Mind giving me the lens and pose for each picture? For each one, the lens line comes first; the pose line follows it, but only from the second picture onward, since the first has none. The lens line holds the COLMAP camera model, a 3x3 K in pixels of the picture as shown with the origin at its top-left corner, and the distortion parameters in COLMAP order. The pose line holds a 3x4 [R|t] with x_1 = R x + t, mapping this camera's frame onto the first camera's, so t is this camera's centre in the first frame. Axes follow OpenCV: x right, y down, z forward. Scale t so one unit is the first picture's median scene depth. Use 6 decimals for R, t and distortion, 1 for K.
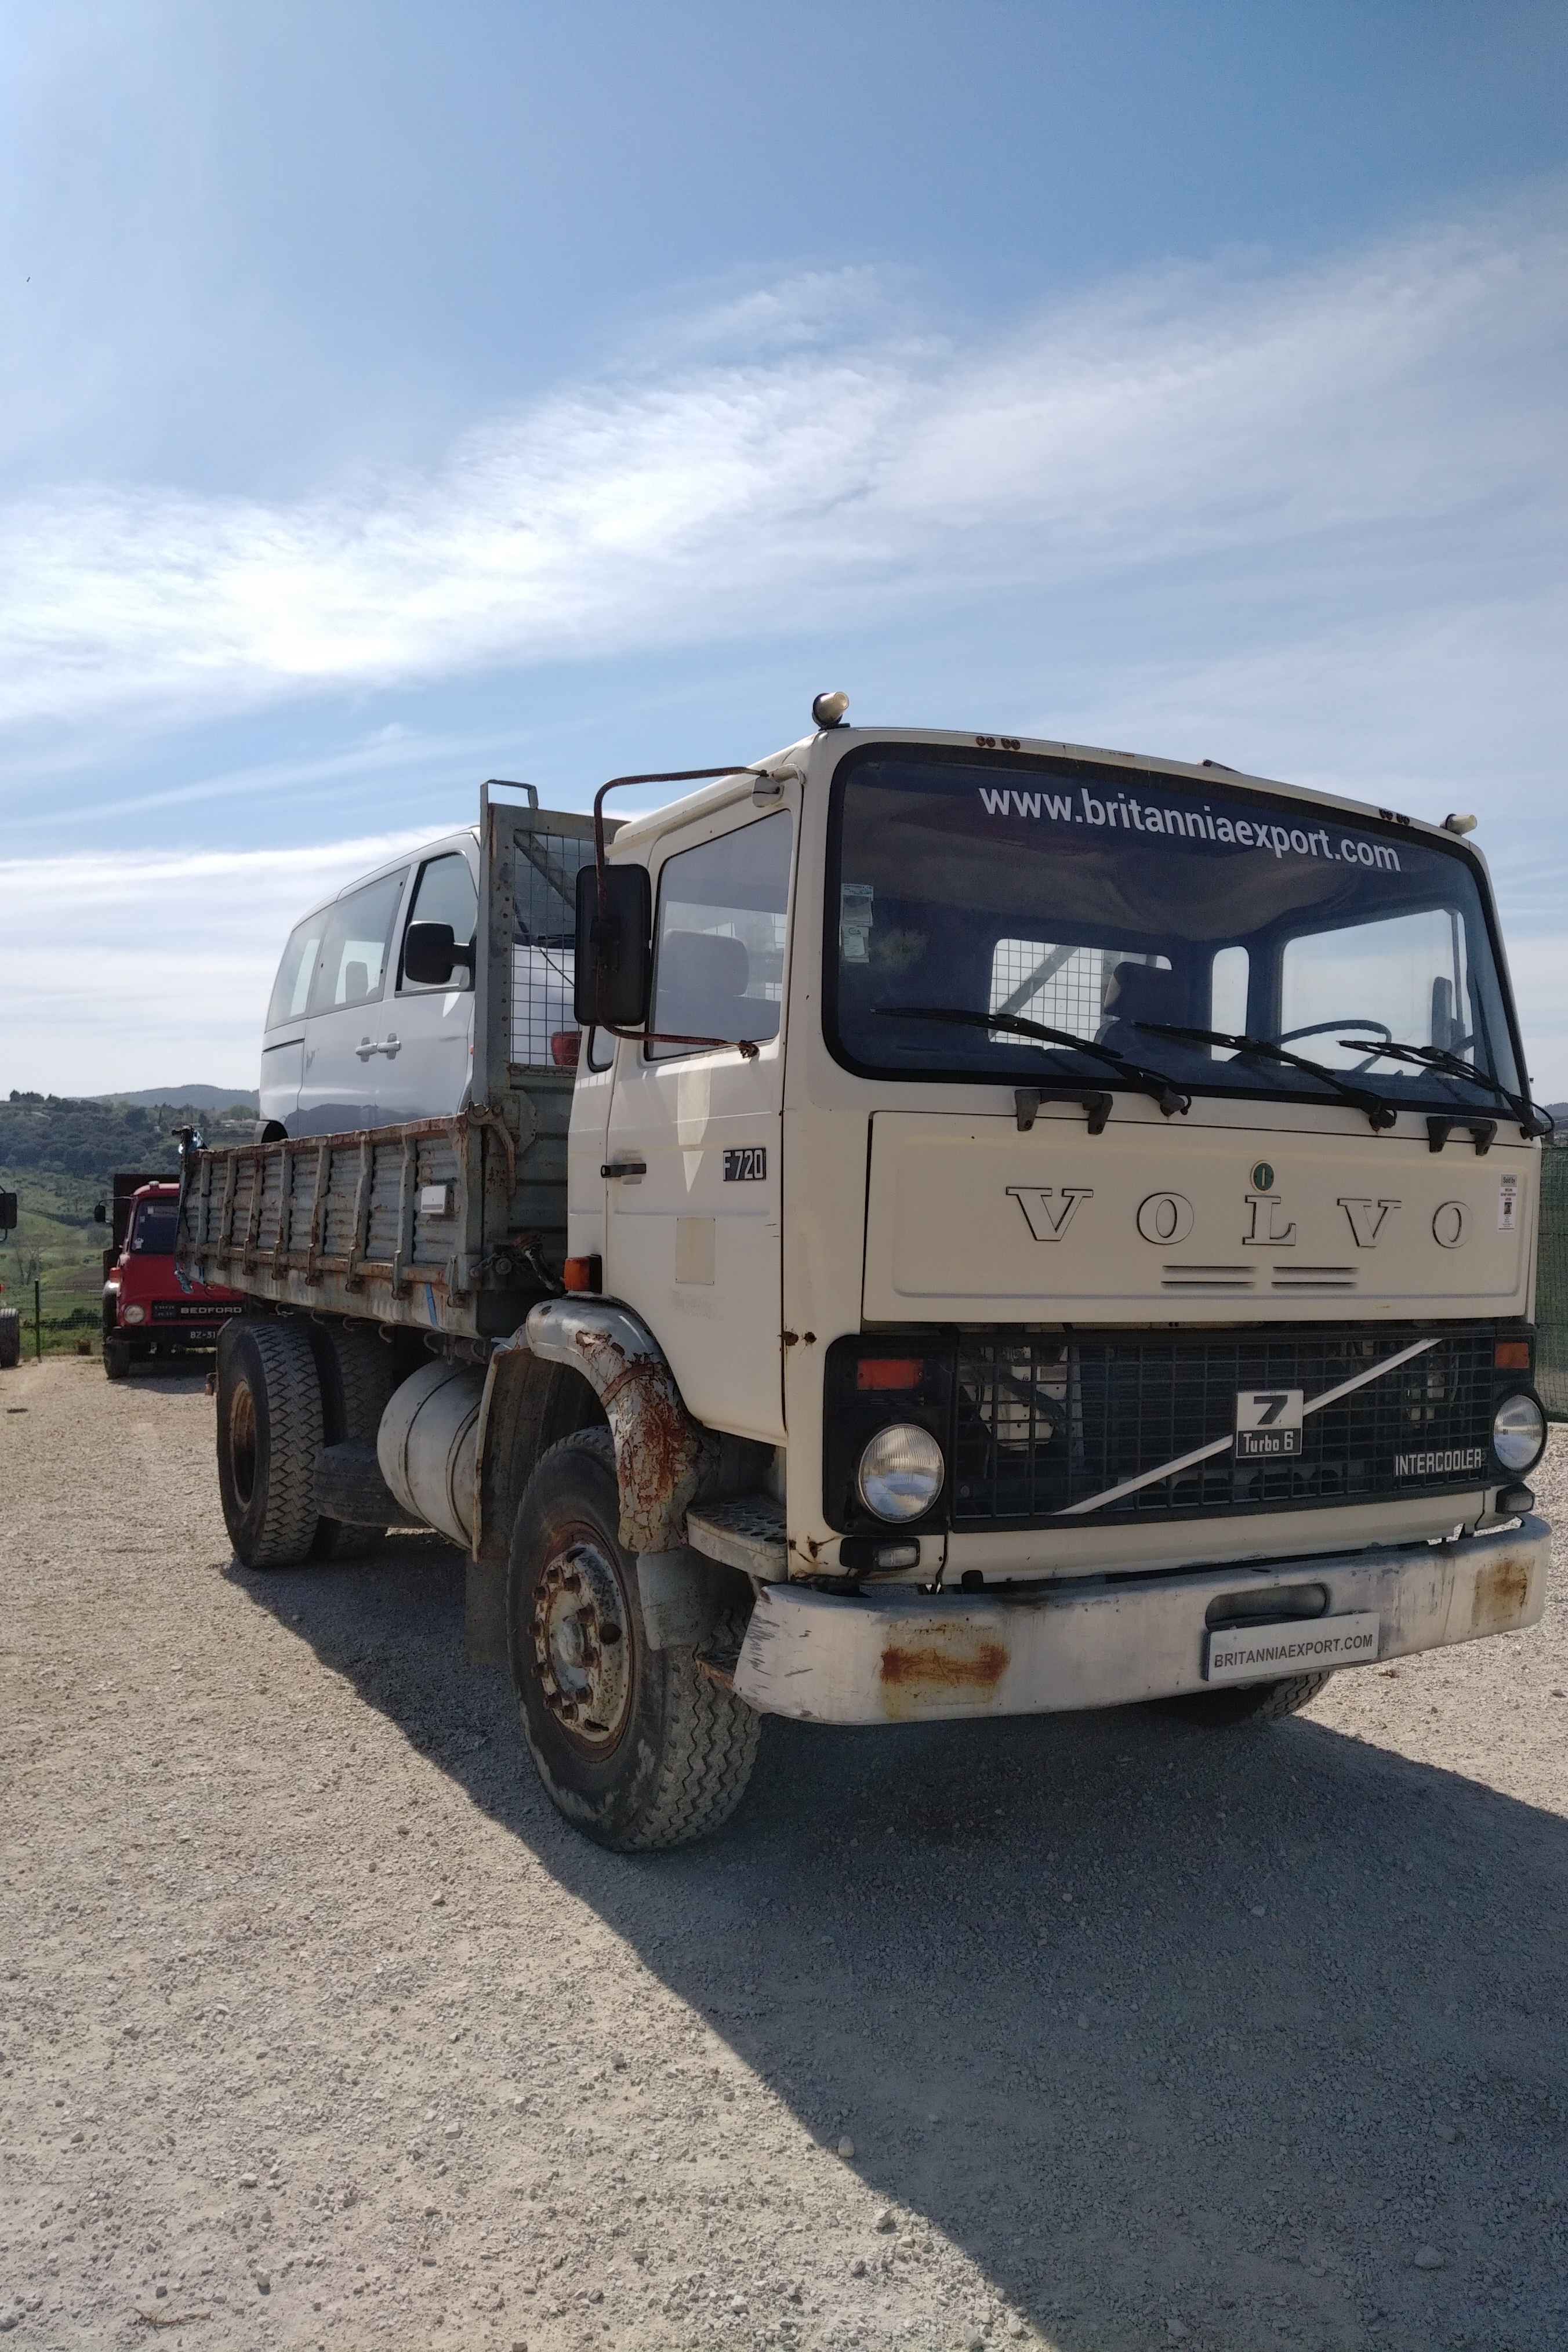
lens RADIAL K [[1744.5, 0, 784.0], [0, 1744.5, 1176.0], [0, 0, 1]] dist [0.006437, 0.000286]
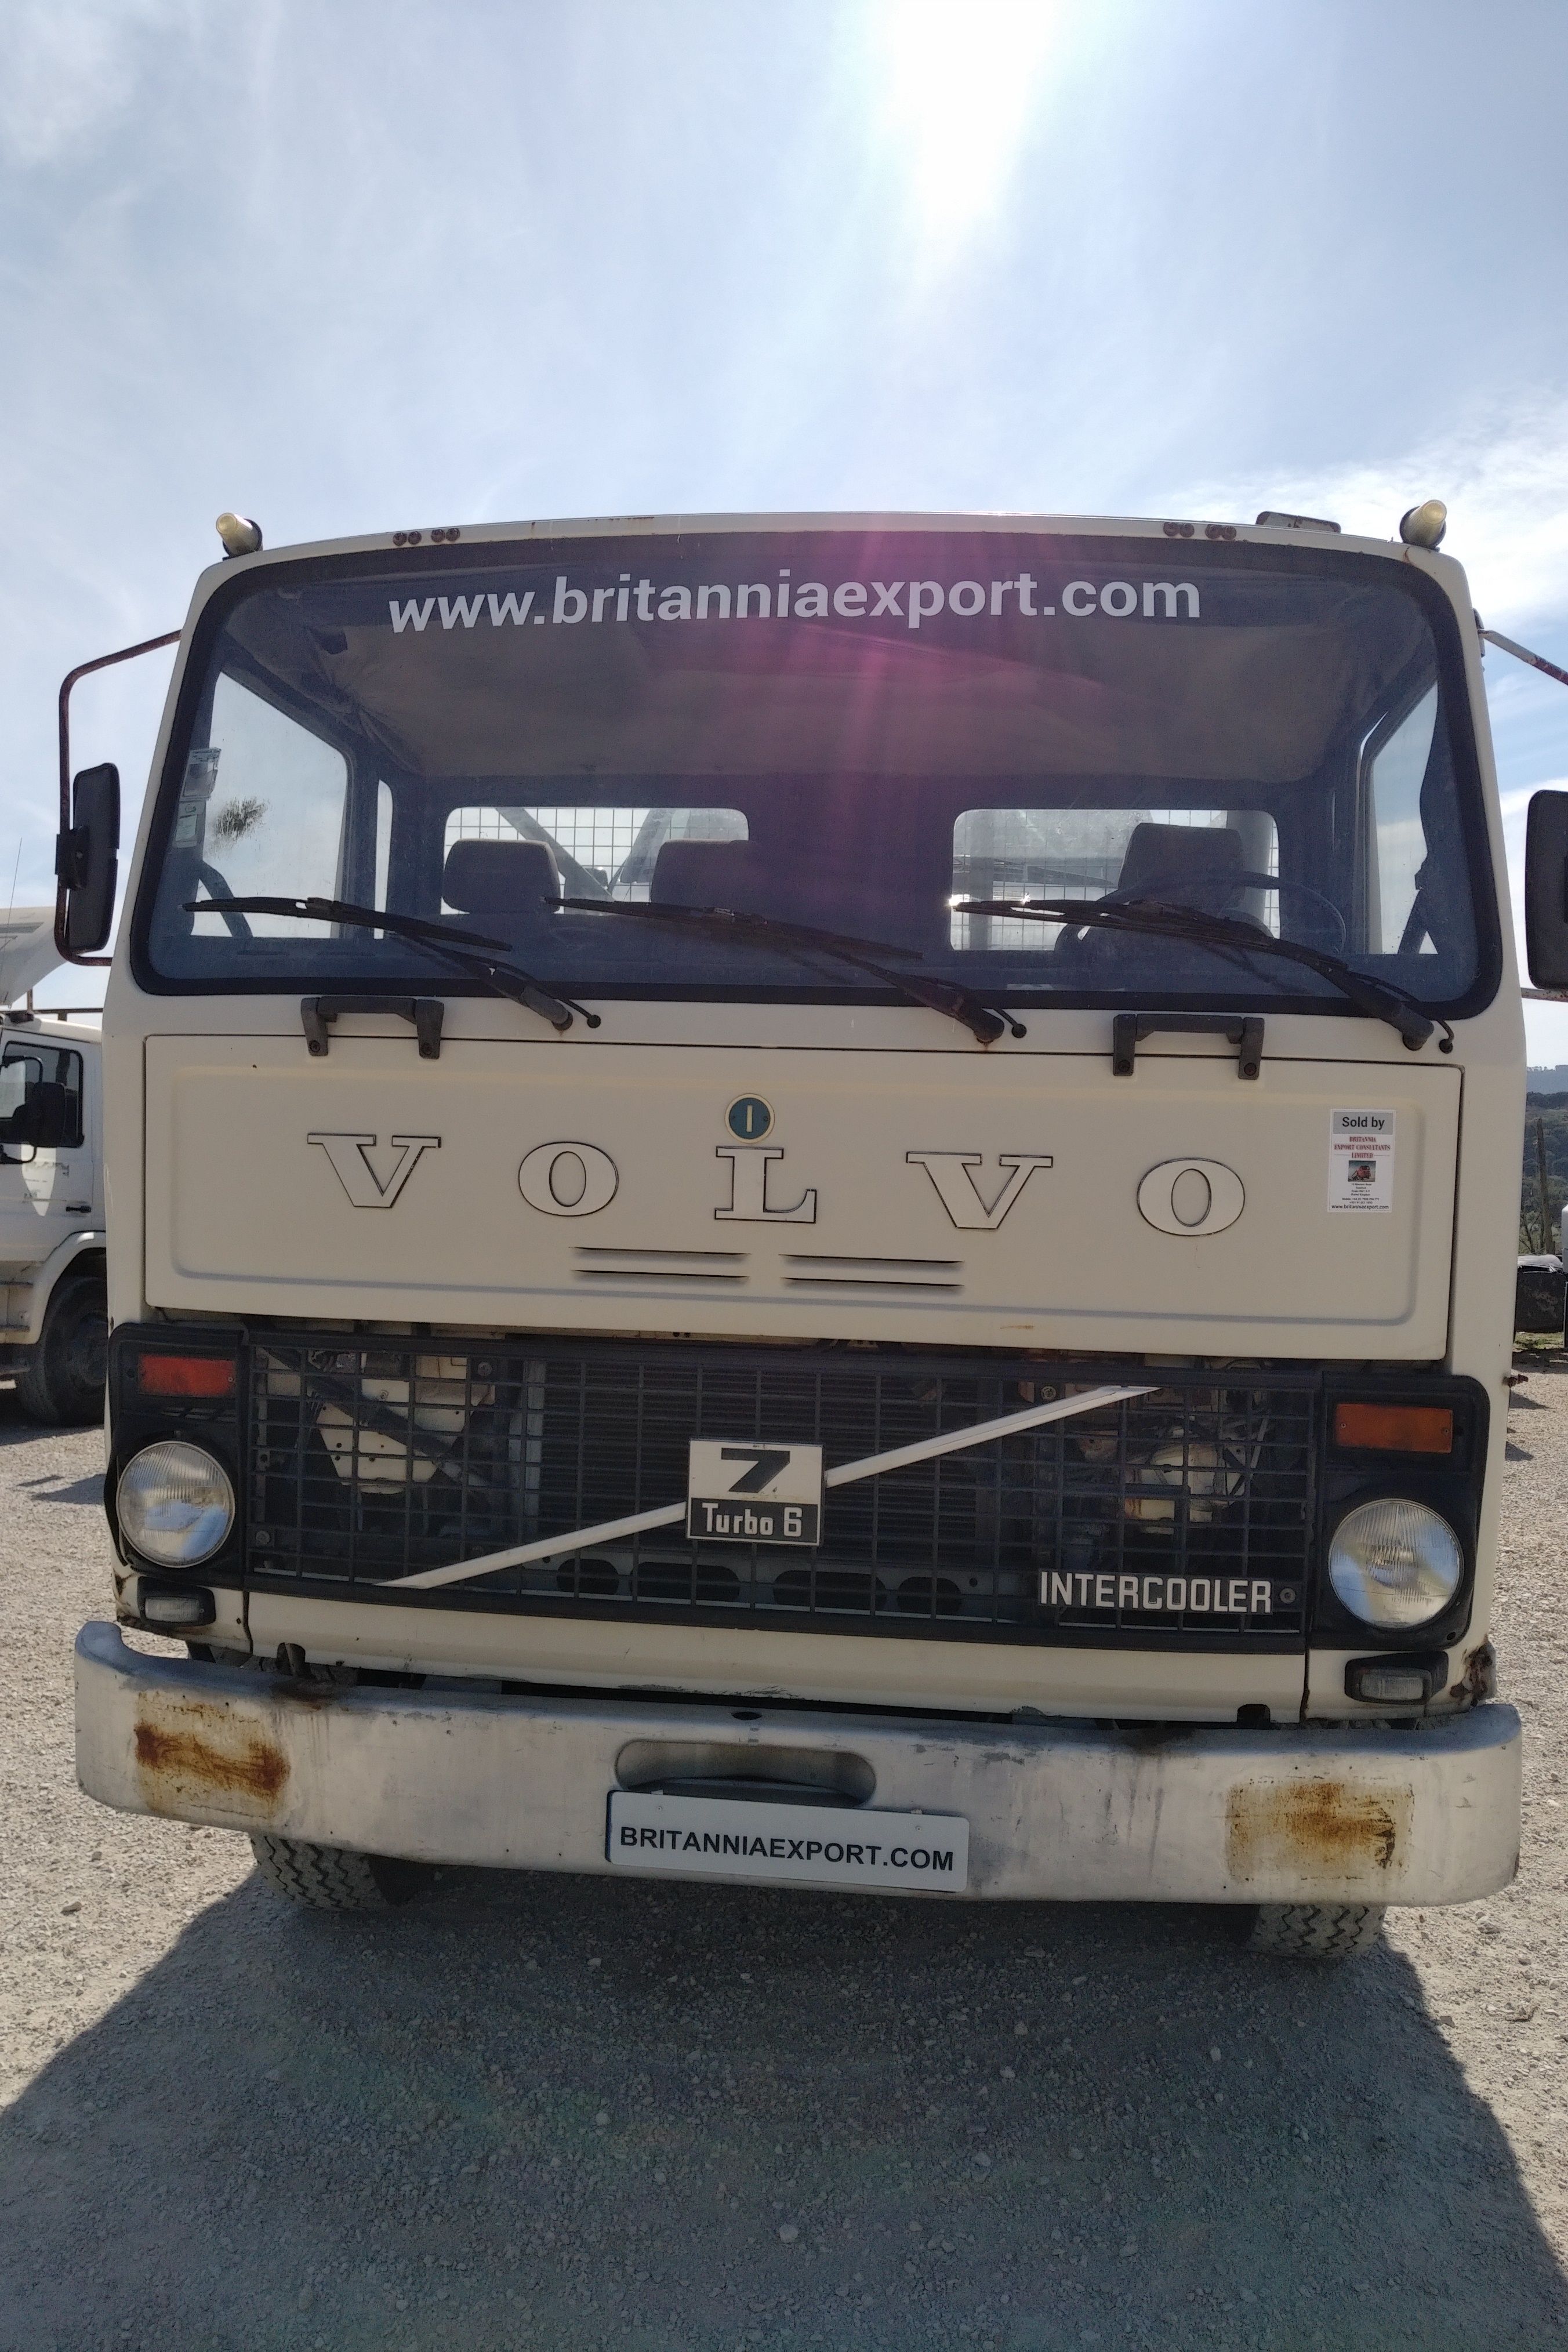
lens RADIAL K [[1778.4, 0, 784.0], [0, 1778.4, 1176.0], [0, 0, 1]] dist [0.003179, 0.002967]
pose [[0.811463, 0.004454, -0.584387, 0.659177], [0.000134, 0.999970, 0.007808, 0.016825], [0.584404, -0.006414, 0.811438, 0.453425]]
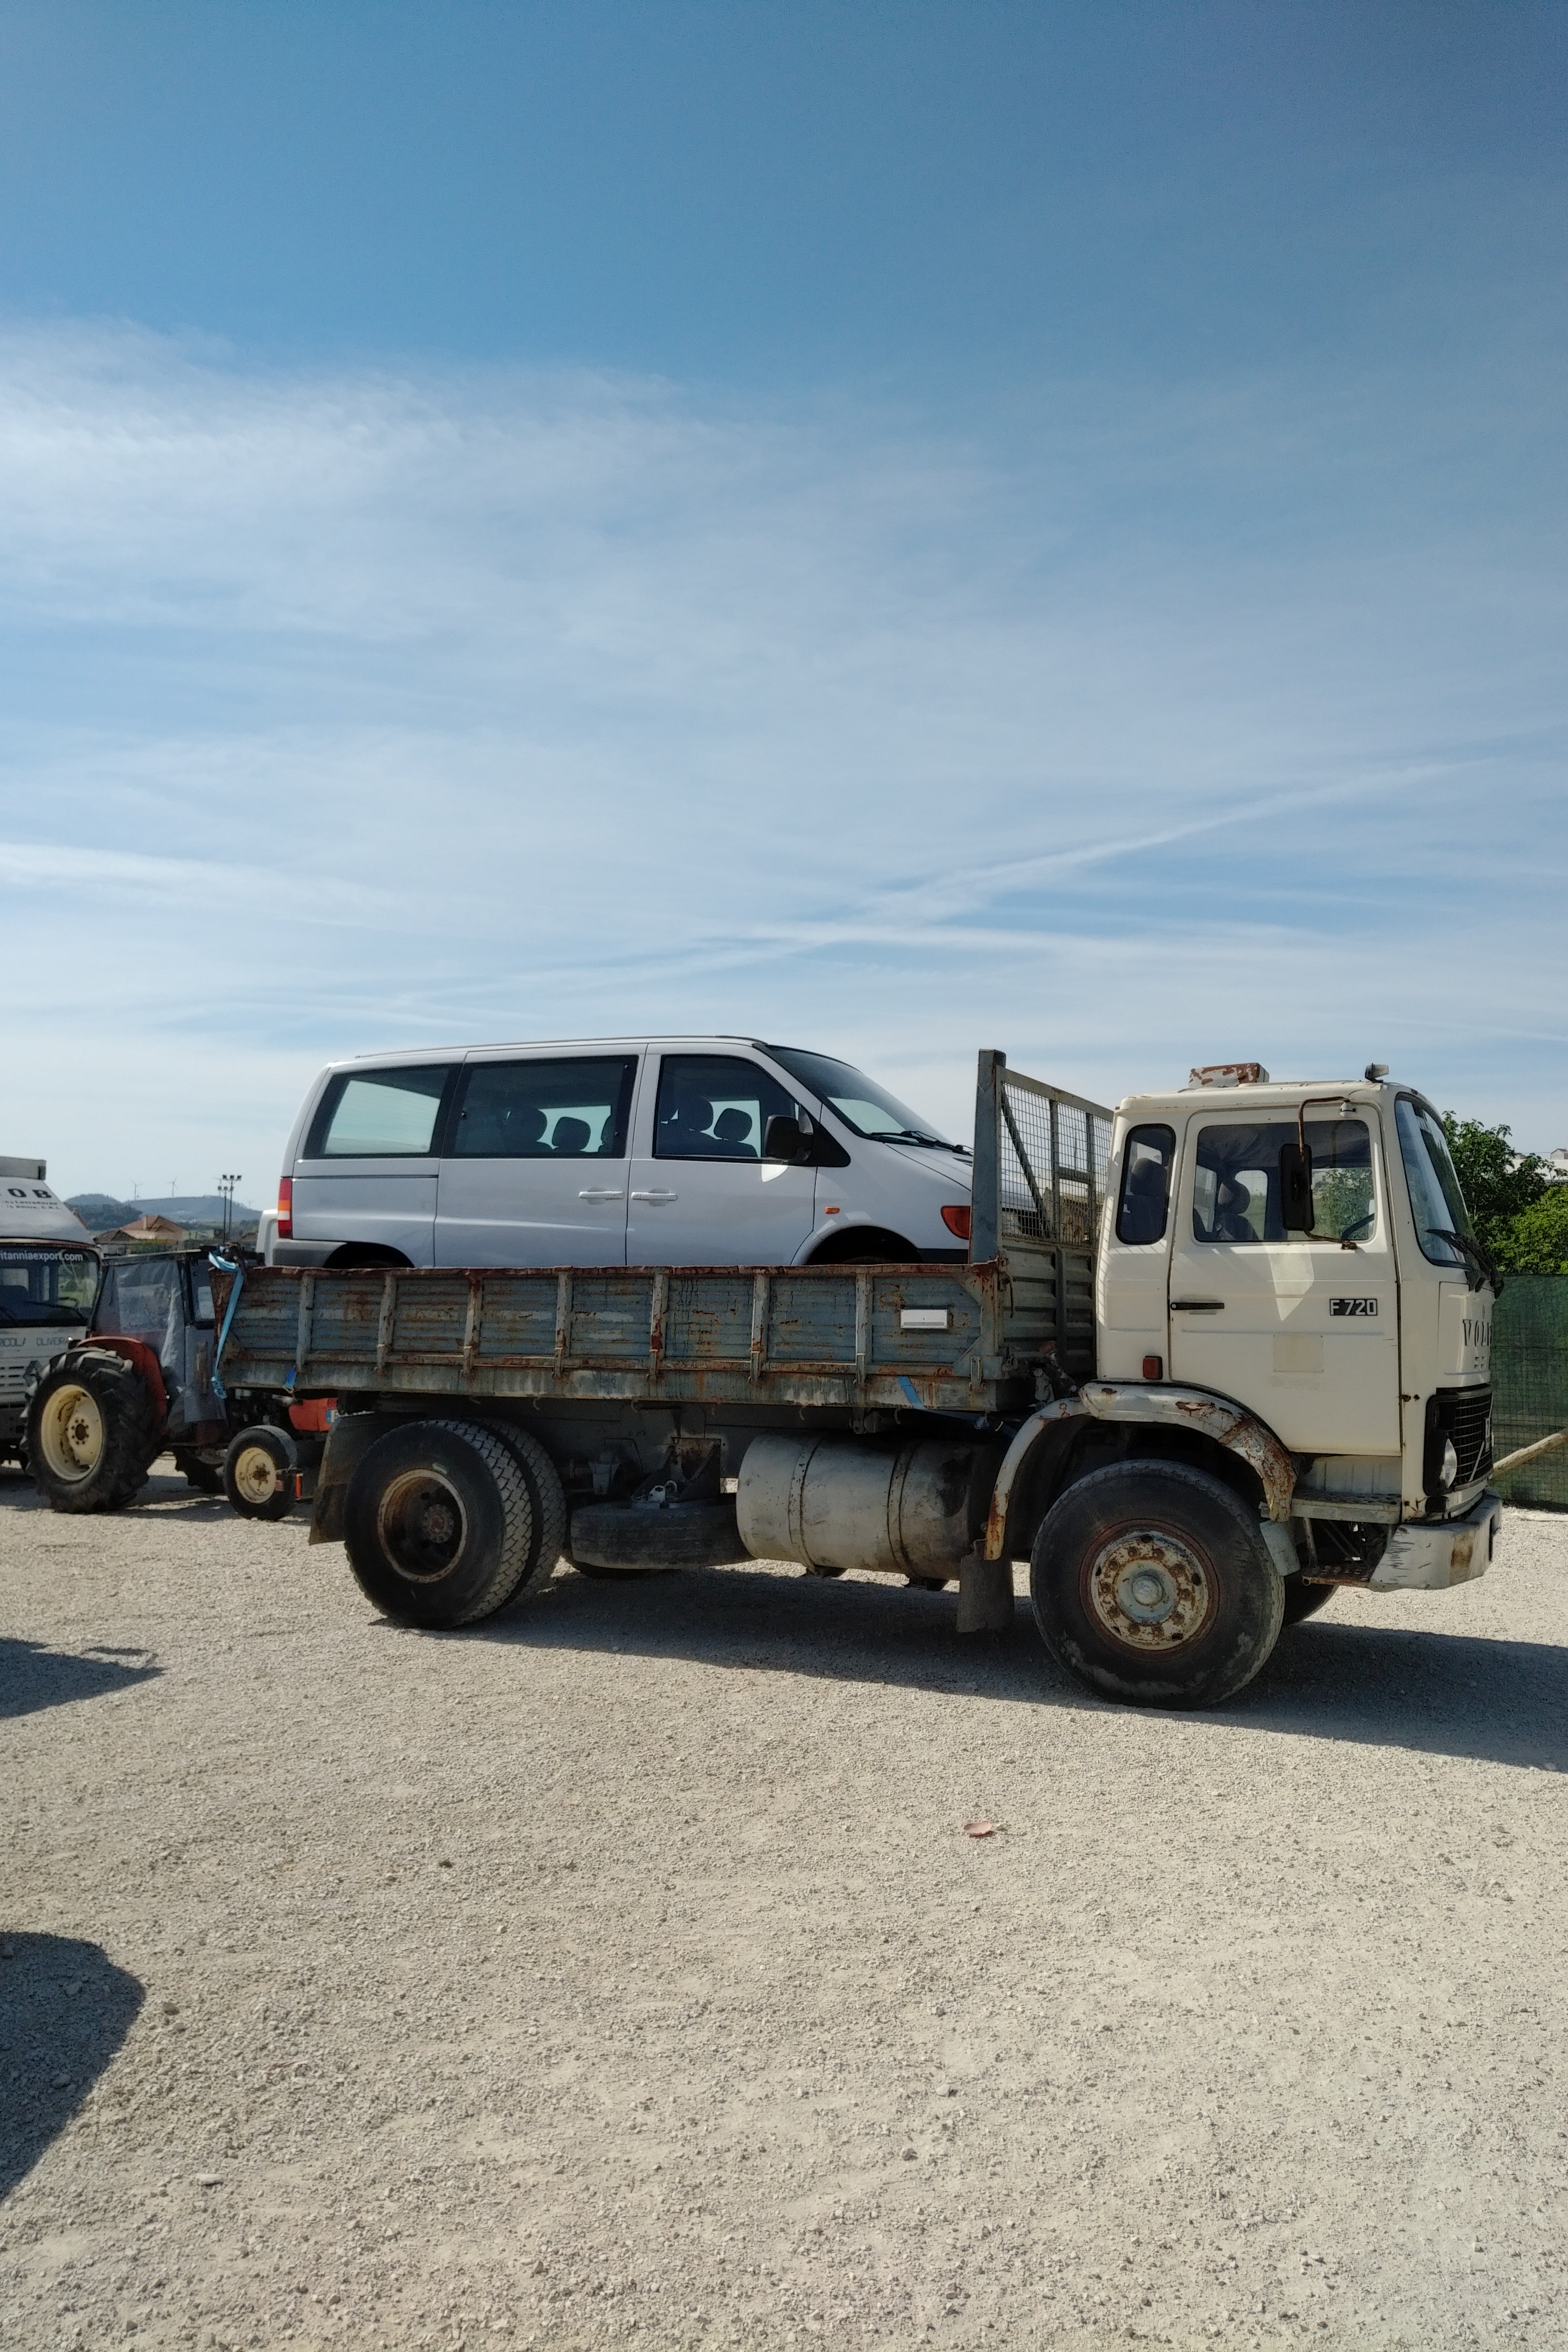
lens RADIAL K [[1770.3, 0, 784.0], [0, 1770.3, 1176.0], [0, 0, 1]] dist [0.046057, -0.001428]
pose [[0.810272, 0.043414, 0.584443, -1.550654], [-0.014437, 0.998428, -0.054150, -0.033682], [-0.585876, 0.035439, 0.809626, -0.201470]]
